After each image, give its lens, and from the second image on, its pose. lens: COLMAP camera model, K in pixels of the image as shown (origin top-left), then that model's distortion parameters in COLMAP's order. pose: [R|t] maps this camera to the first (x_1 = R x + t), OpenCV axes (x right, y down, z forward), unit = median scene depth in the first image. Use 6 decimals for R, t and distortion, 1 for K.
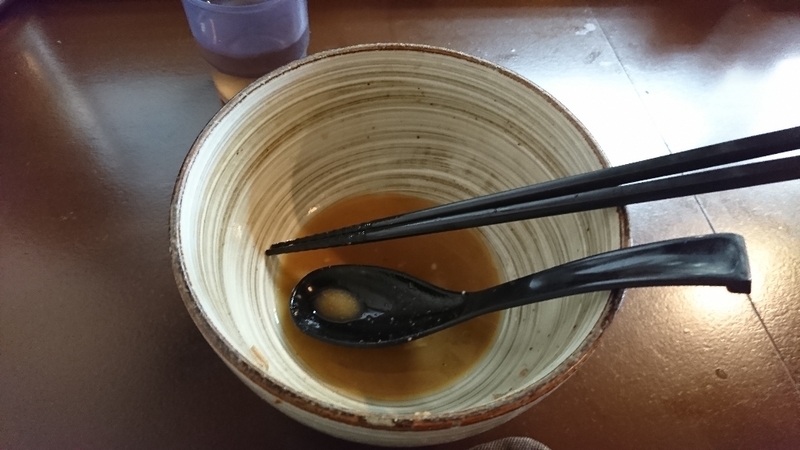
lens RADIAL K [[520.8, 0, 388.7], [0, 520.8, 228.2], [0, 0, 1]] dist [0.005713, -0.086739]
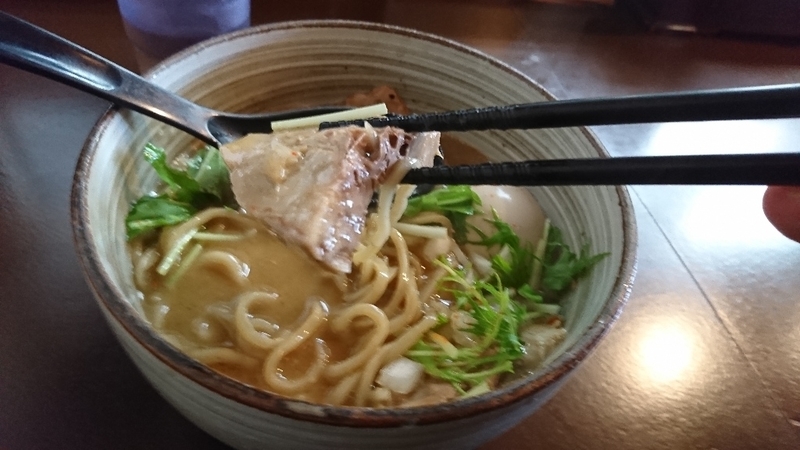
lens RADIAL K [[528.7, 0, 400.0], [0, 528.7, 225.0], [0, 0, 1]] dist [0.052521, -0.237582]
pose [[0.993993, 0.095053, 0.054240, 0.031613], [-0.083897, 0.980074, -0.180043, 0.156646], [-0.070273, 0.174411, 0.982162, 0.145683]]
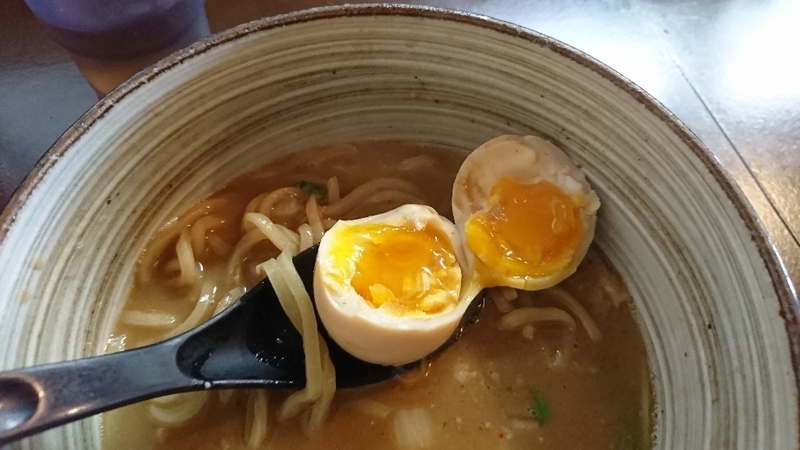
lens RADIAL K [[533.9, 0, 390.8], [0, 533.9, 221.8], [0, 0, 1]] dist [-0.000557, -0.101460]
pose [[0.999792, -0.020186, -0.002779, 0.027740], [0.020298, 0.998585, 0.049153, -0.138098], [0.001783, -0.049200, 0.998787, 0.385584]]
